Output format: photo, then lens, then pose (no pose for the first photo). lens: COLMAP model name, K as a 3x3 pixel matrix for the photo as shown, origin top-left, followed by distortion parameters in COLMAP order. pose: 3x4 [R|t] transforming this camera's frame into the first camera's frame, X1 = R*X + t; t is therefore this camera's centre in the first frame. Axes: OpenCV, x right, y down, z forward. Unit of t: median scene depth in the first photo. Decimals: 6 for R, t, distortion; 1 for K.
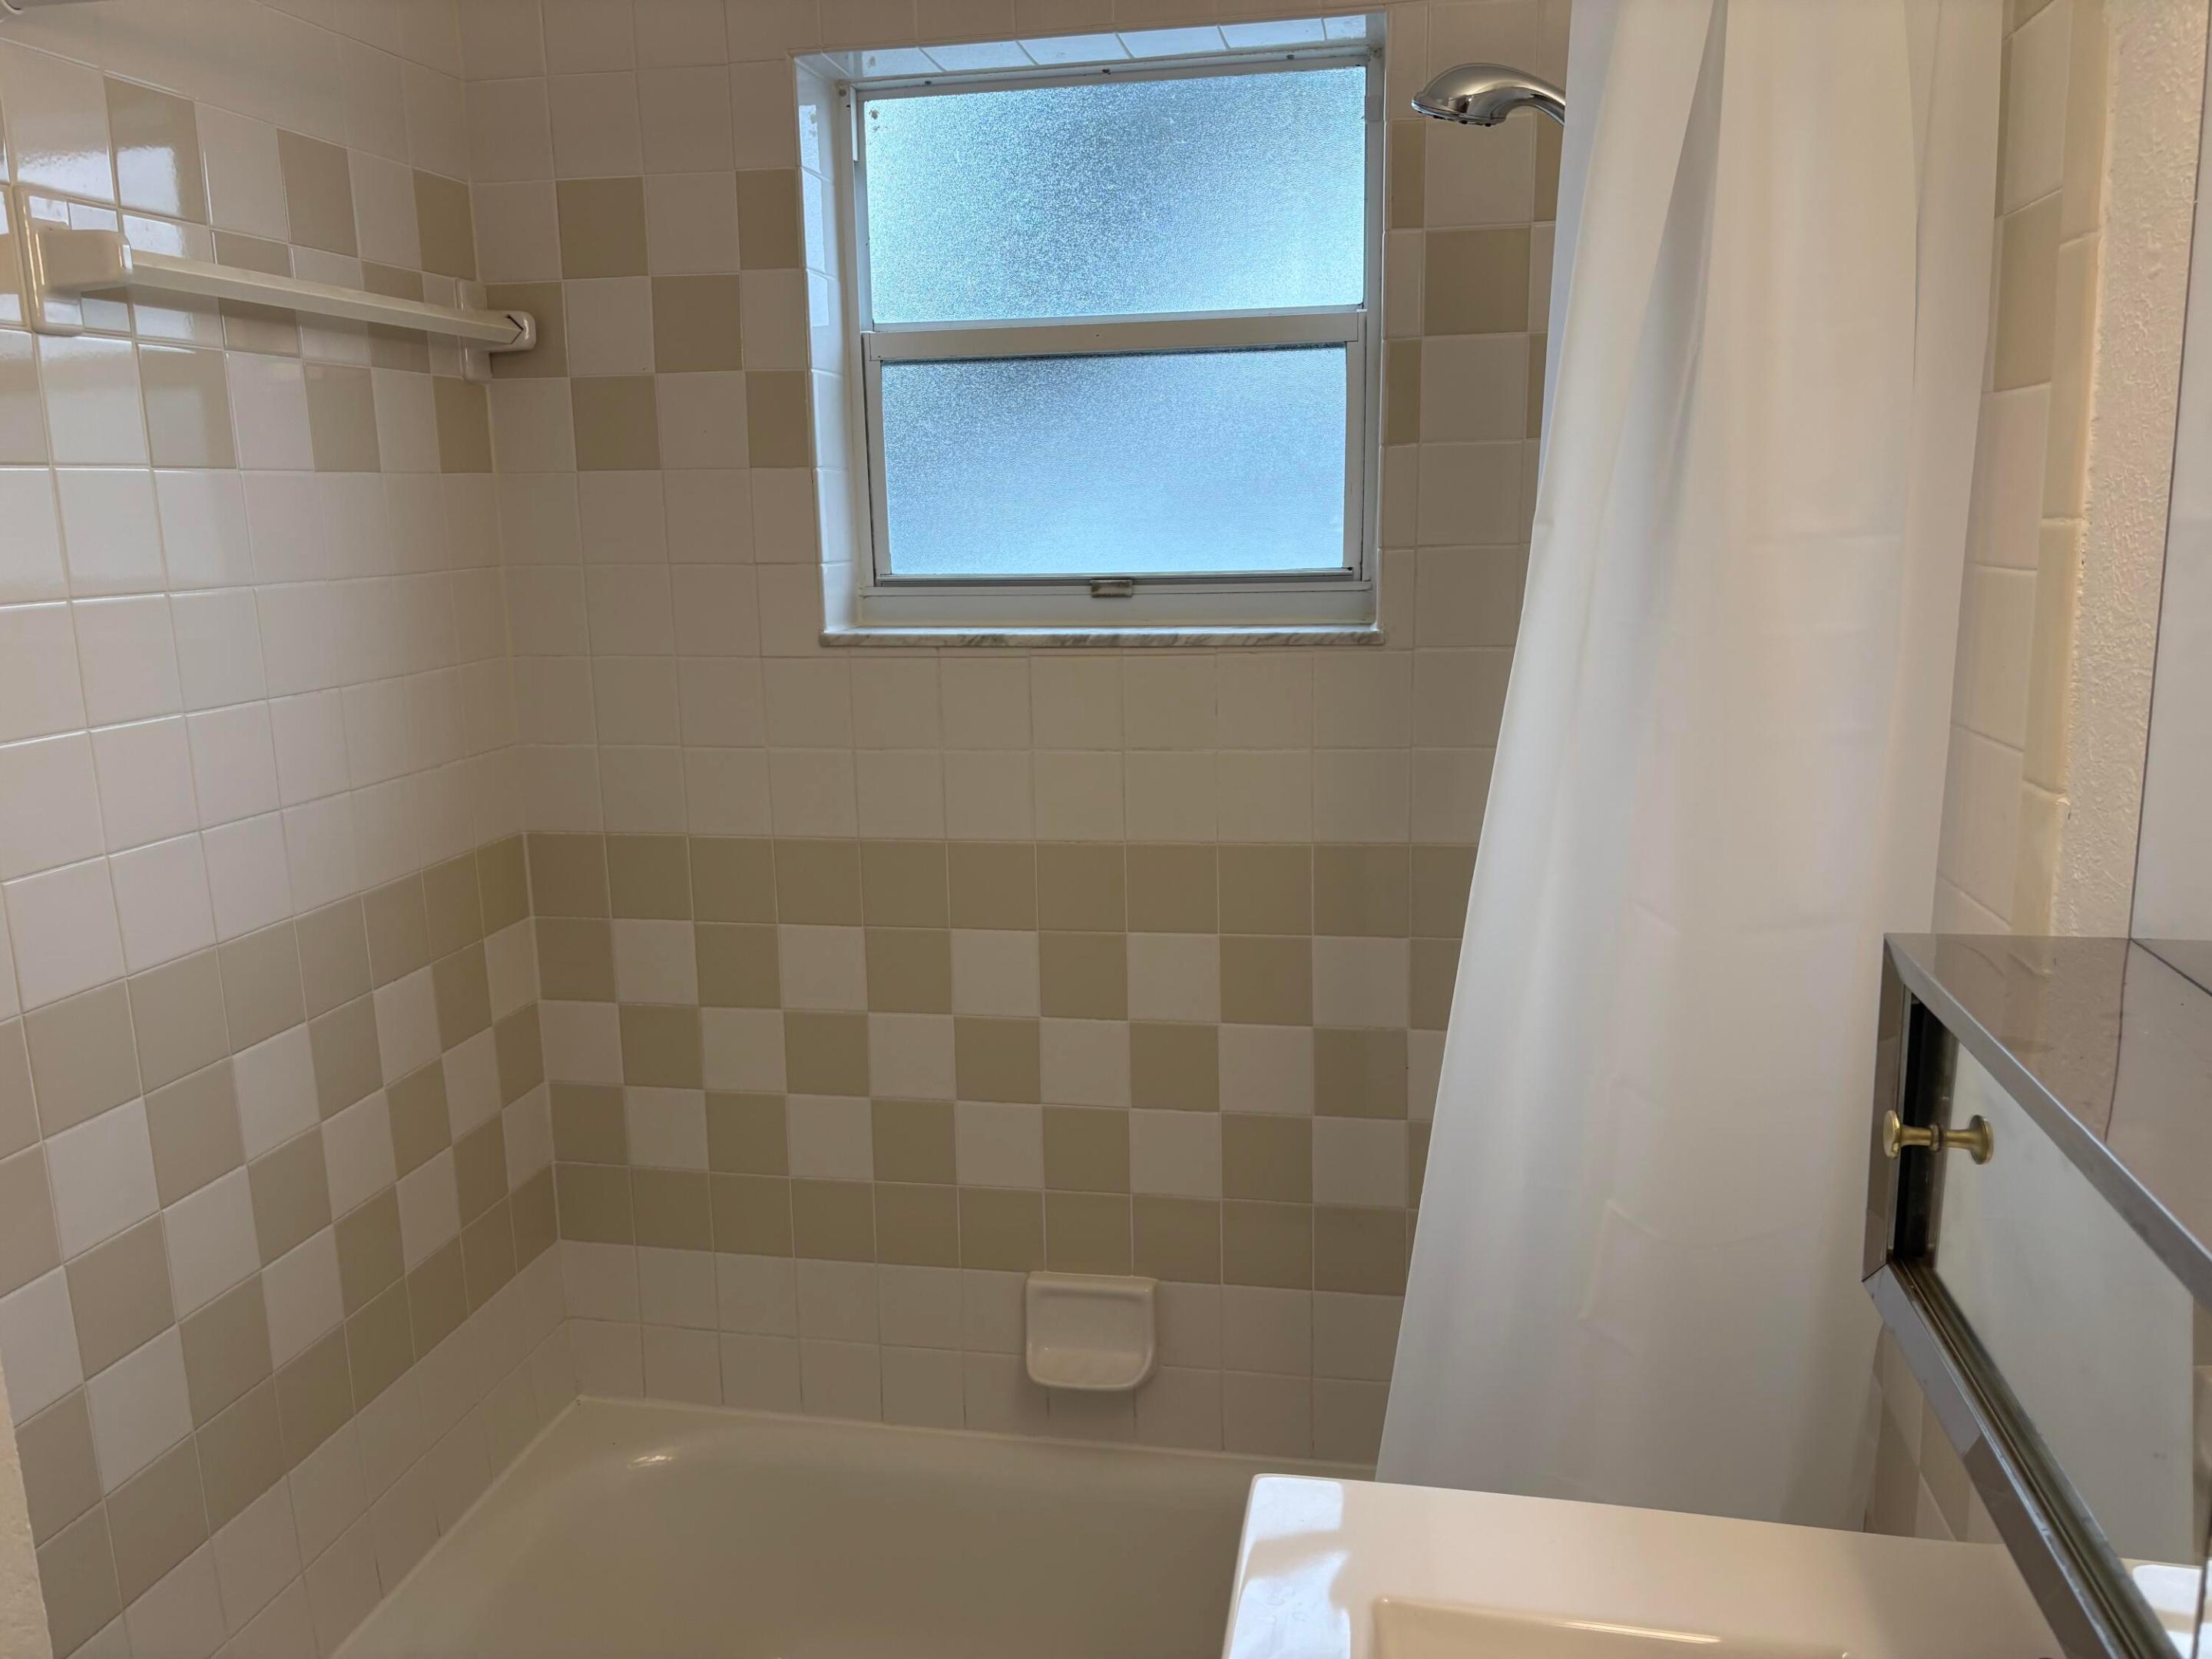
lens RADIAL K [[1641.7, 0, 1107.3], [0, 1641.7, 805.7], [0, 0, 1]] dist [0.003647, -0.000477]
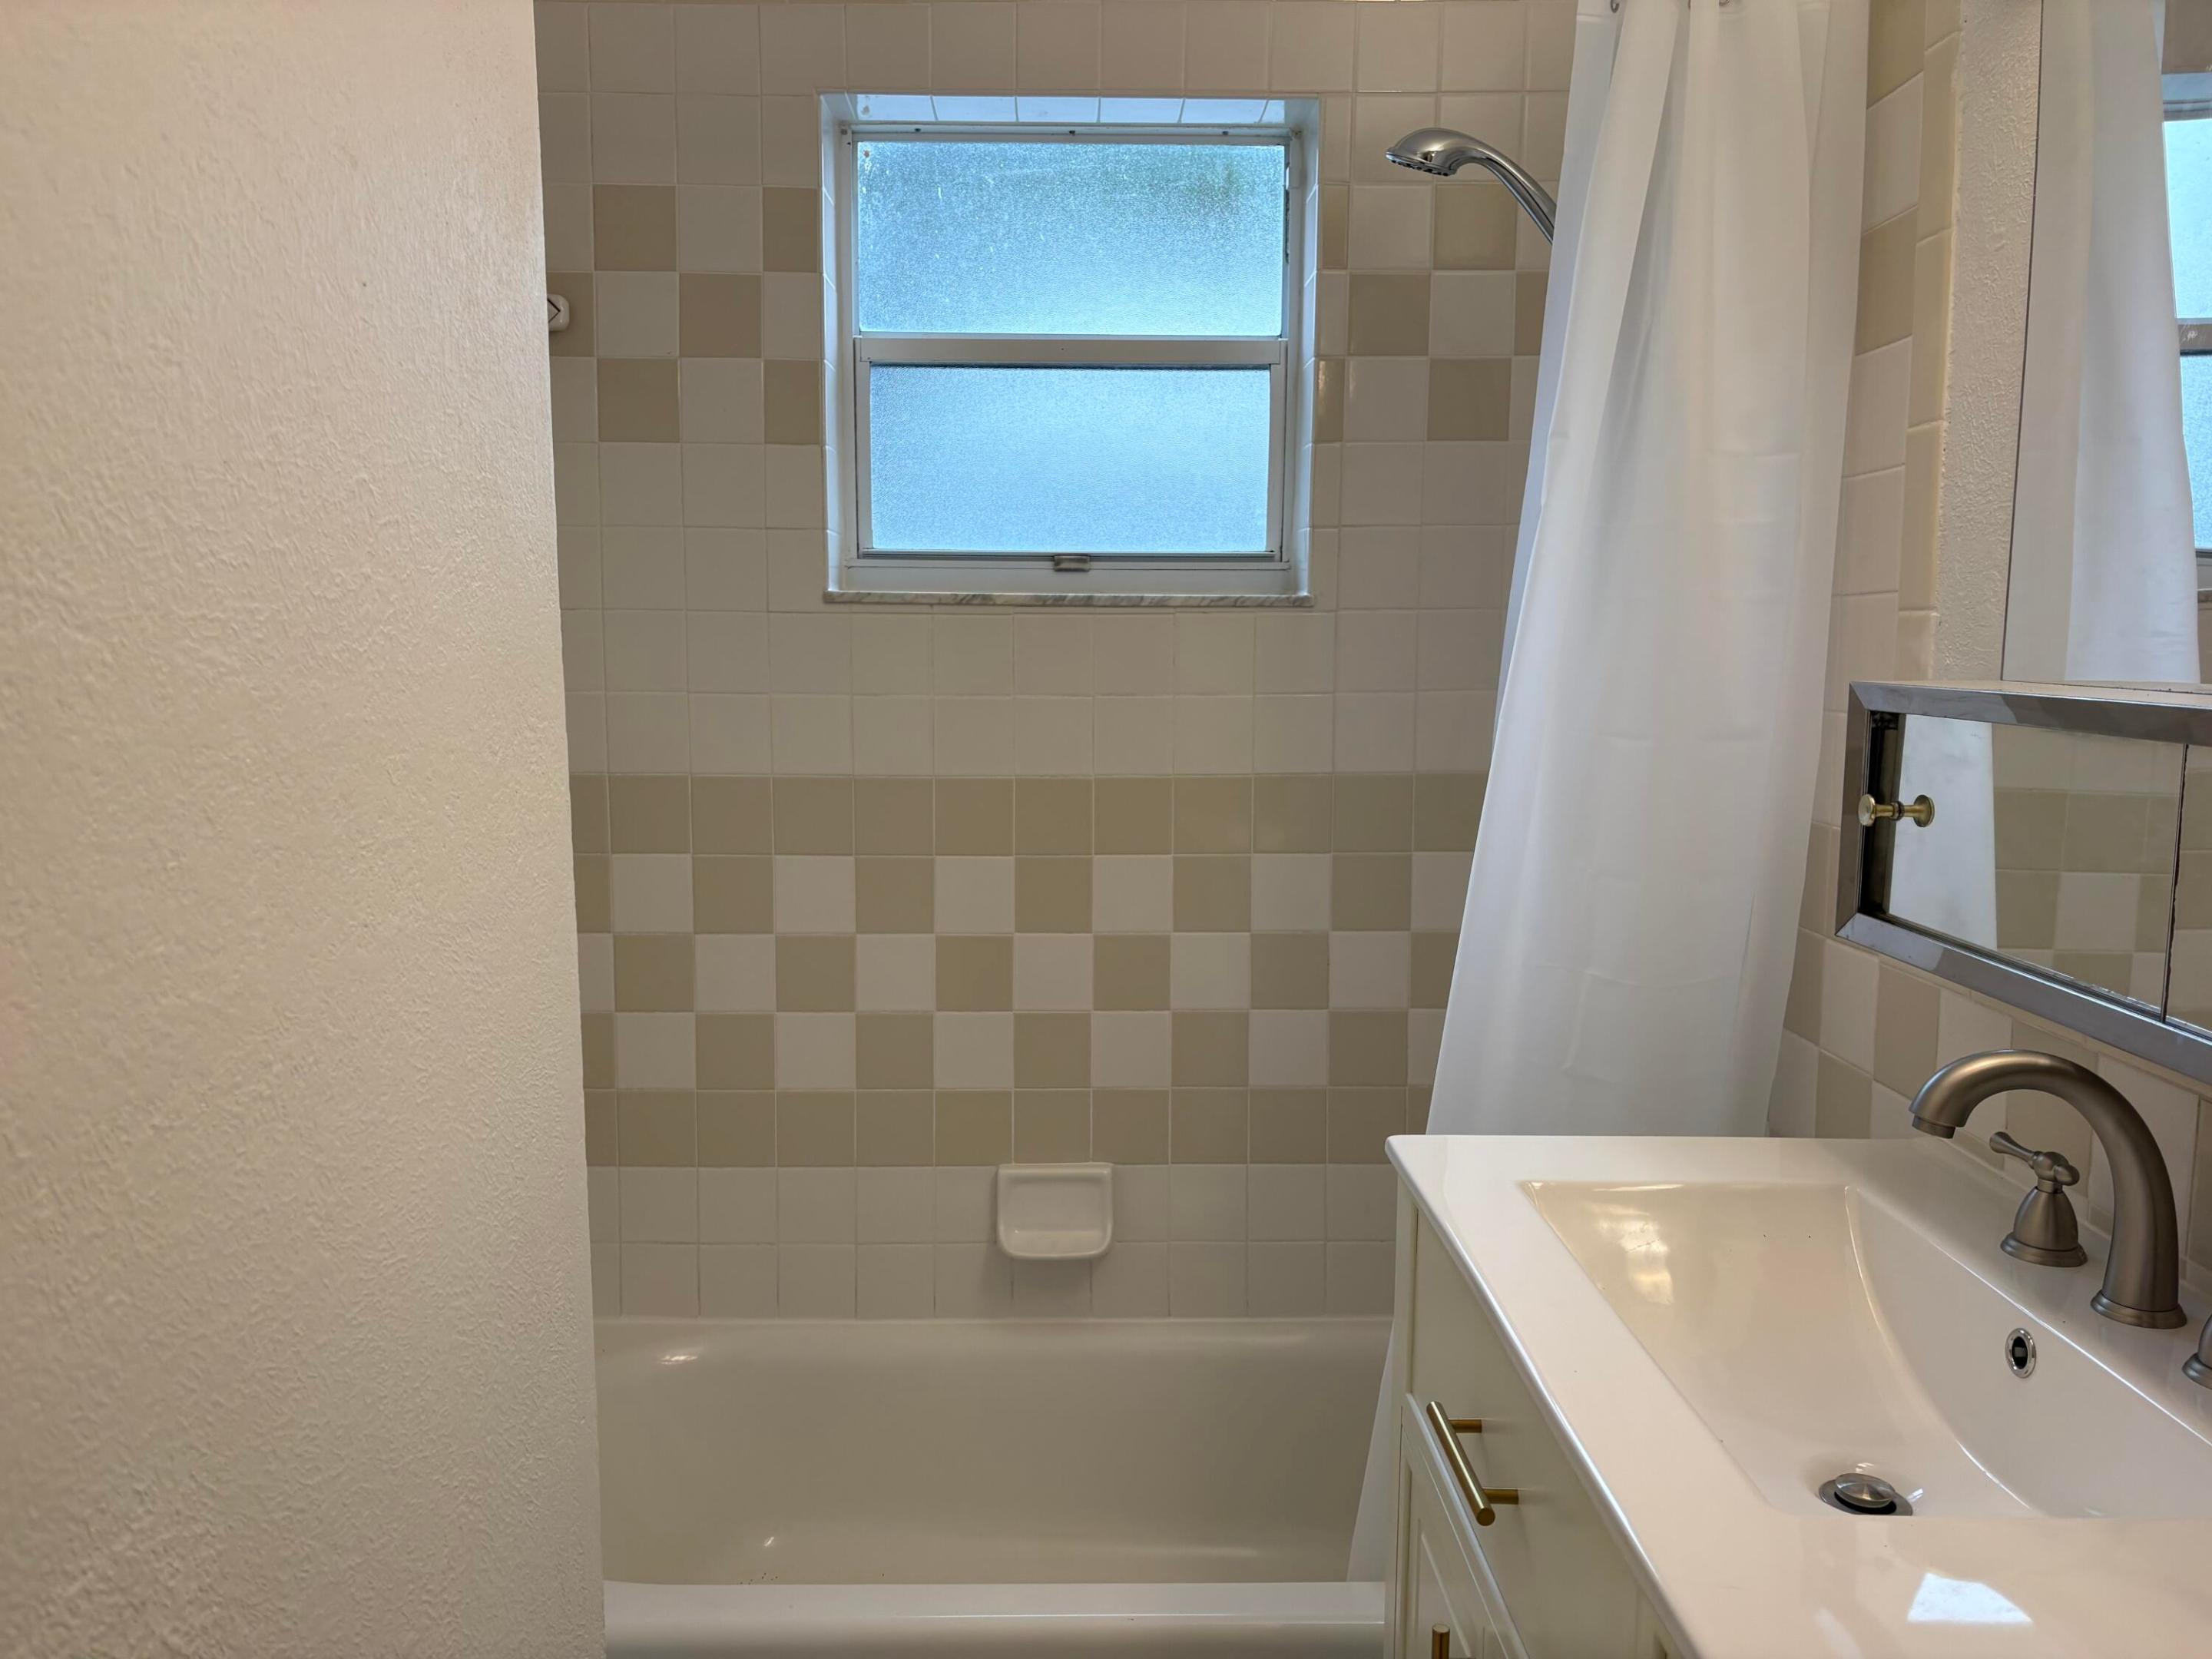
lens RADIAL K [[1629.8, 0, 1091.2], [0, 1629.8, 831.1], [0, 0, 1]] dist [-0.004501, 0.000563]
pose [[0.979242, 0.002235, 0.202683, -0.222627], [0.011833, 0.997604, -0.068168, 0.139264], [-0.202349, 0.069152, 0.976869, -0.124313]]
